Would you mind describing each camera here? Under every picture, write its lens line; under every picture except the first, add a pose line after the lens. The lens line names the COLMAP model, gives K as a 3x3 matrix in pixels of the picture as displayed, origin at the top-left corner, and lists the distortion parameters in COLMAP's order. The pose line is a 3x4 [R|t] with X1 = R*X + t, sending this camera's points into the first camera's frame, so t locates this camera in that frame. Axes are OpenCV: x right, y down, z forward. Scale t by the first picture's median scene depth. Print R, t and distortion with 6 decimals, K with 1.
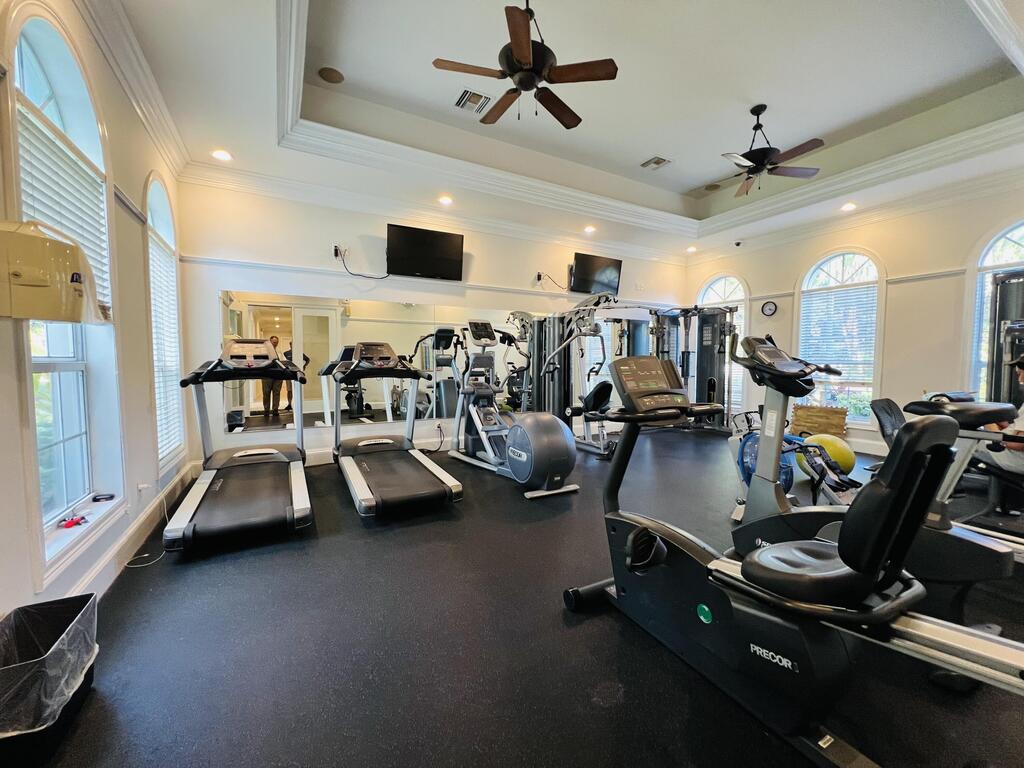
lens RADIAL K [[412.8, 0, 508.9], [0, 412.8, 384.4], [0, 0, 1]] dist [-0.003606, 0.000875]
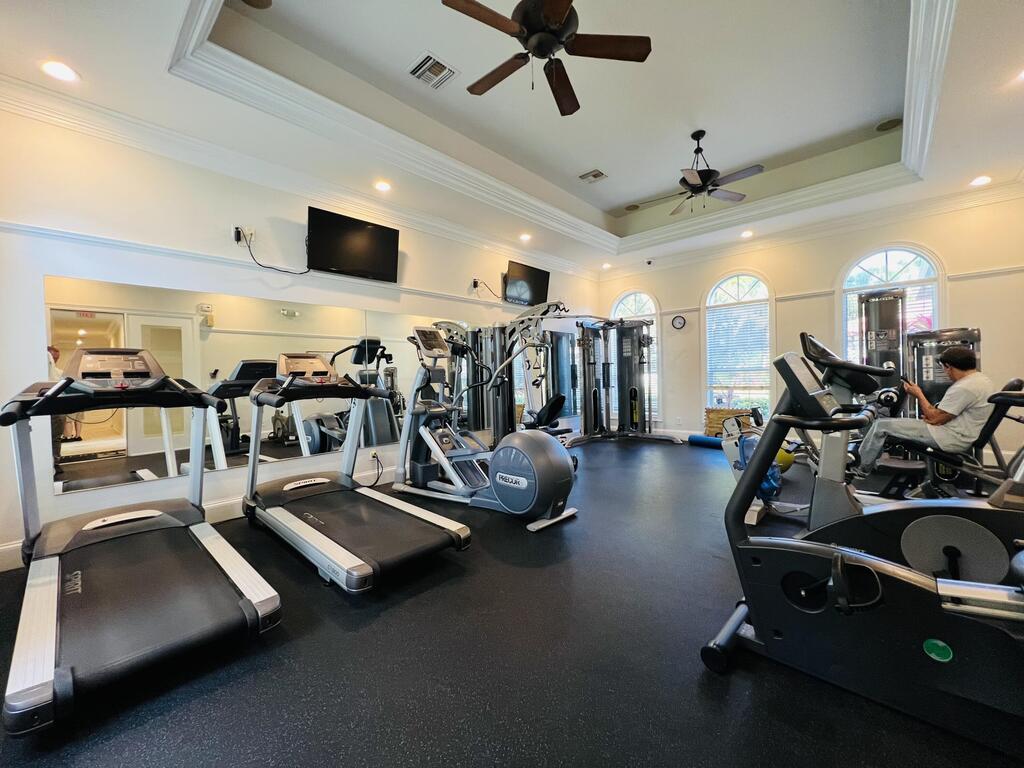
lens RADIAL K [[412.8, 0, 509.8], [0, 412.8, 384.8], [0, 0, 1]] dist [-0.003606, 0.000875]
pose [[0.949061, -0.031444, 0.313518, -0.178682], [0.044664, 0.998386, -0.035072, 0.000894], [-0.311910, 0.047288, 0.948934, 0.132182]]
